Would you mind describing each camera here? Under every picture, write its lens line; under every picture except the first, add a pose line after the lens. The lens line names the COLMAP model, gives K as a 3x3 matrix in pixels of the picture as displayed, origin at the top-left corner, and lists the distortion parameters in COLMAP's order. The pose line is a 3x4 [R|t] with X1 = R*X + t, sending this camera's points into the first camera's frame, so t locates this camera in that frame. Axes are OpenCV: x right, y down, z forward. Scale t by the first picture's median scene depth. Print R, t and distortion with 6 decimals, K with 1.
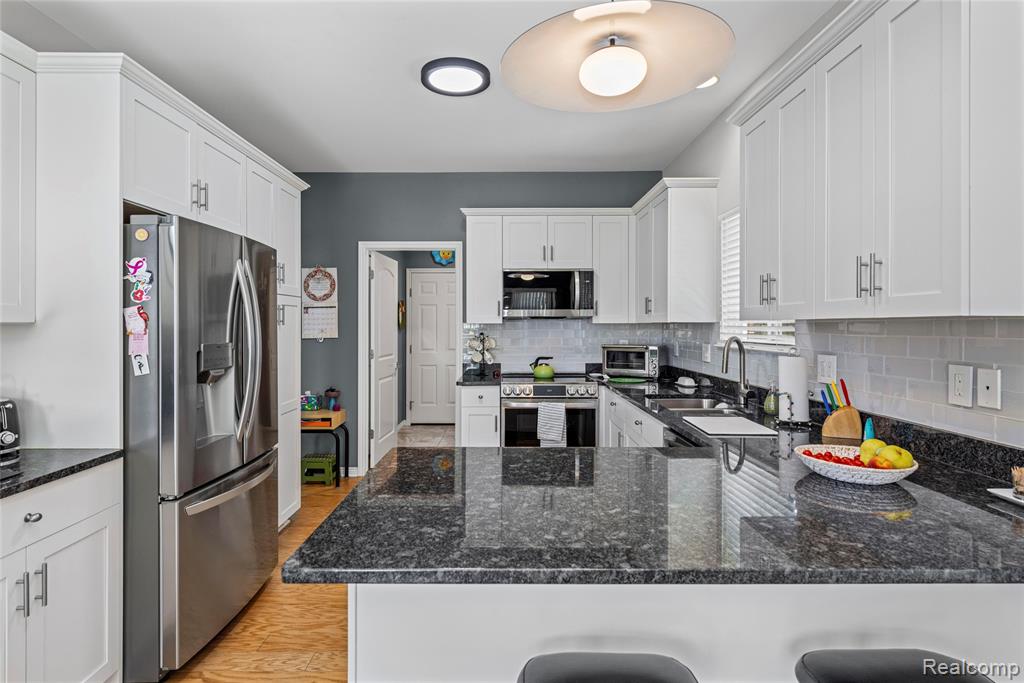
lens RADIAL K [[538.4, 0, 513.1], [0, 538.4, 332.6], [0, 0, 1]] dist [0.003514, -0.000872]
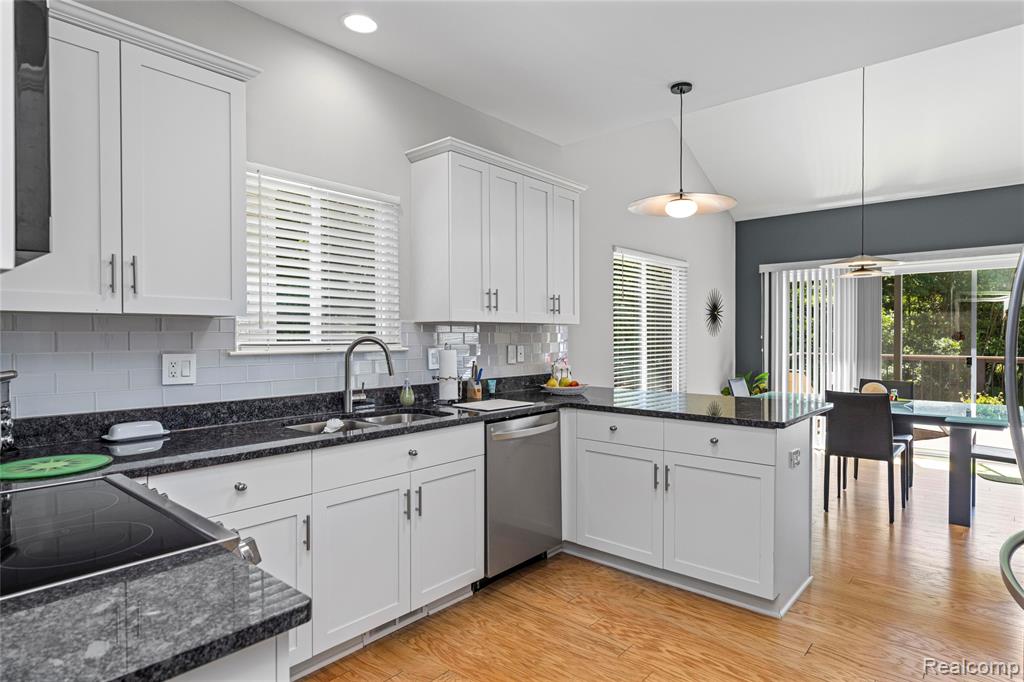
lens RADIAL K [[573.6, 0, 514.7], [0, 573.6, 339.2], [0, 0, 1]] dist [-0.000408, -0.001813]
pose [[-0.758545, -0.013805, 0.651474, -0.282625], [0.001182, 0.999745, 0.022562, -0.008042], [-0.651619, 0.017884, -0.758335, 1.100287]]
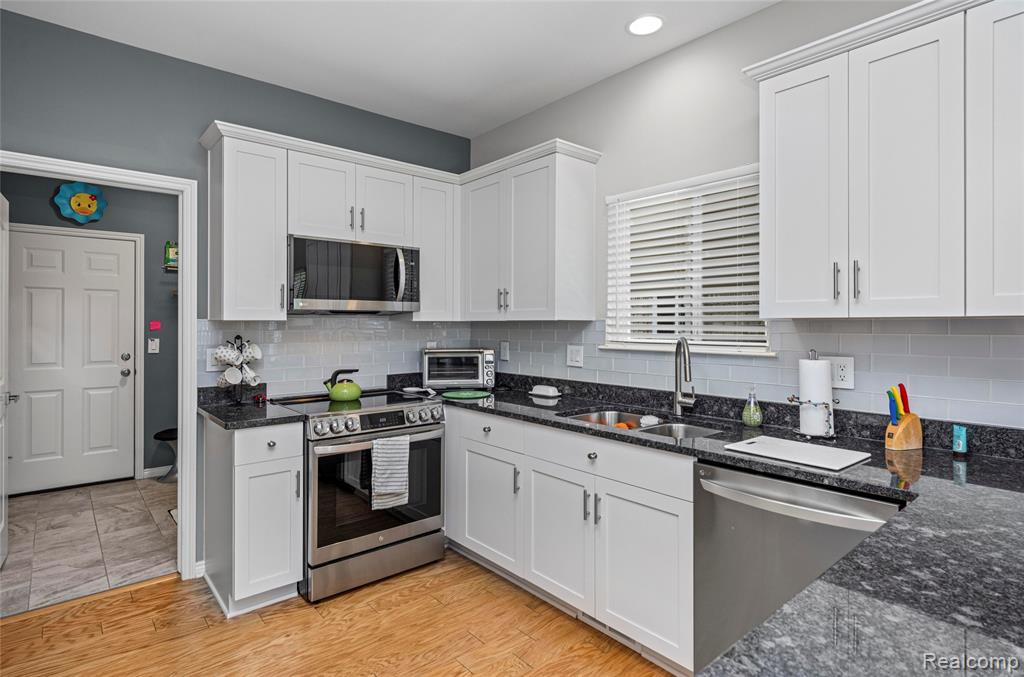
lens RADIAL K [[524.8, 0, 515.4], [0, 524.8, 330.3], [0, 0, 1]] dist [-0.005722, -0.000996]
pose [[0.756944, -0.007235, 0.653440, -0.221435], [0.006701, 0.999972, 0.003310, -0.005800], [-0.653445, 0.001873, 0.756971, 0.367004]]
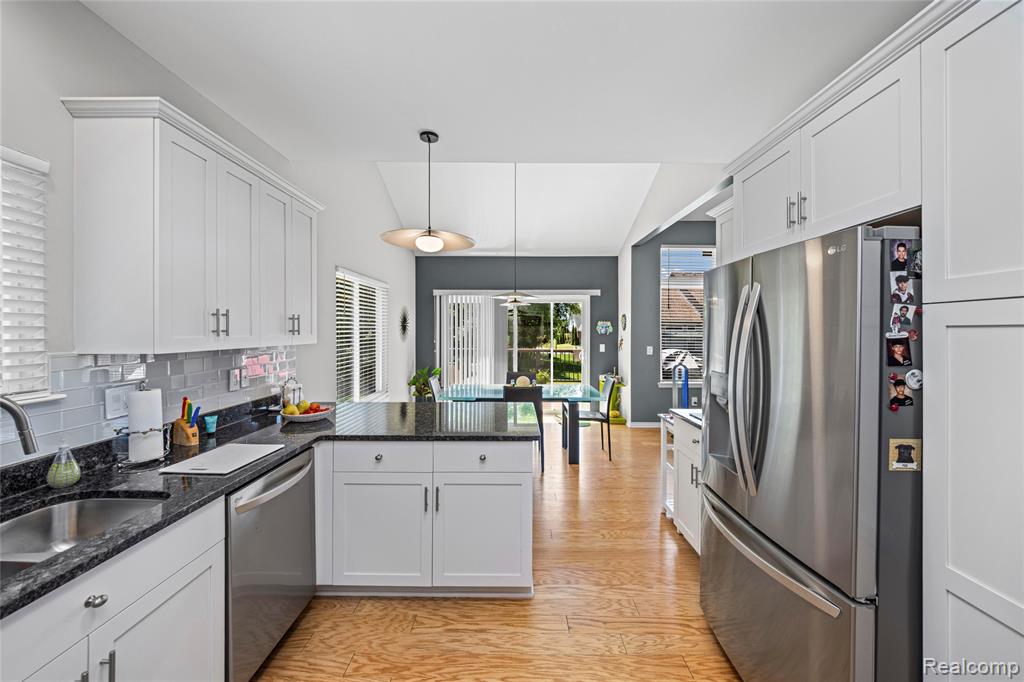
lens RADIAL K [[395.0, 0, 516.1], [0, 395.0, 329.0], [0, 0, 1]] dist [-0.002116, 0.000136]
pose [[-0.999875, -0.015673, -0.001871, -0.068952], [-0.015691, 0.999826, 0.010079, -0.046922], [0.001713, 0.010107, -0.999947, 0.957552]]
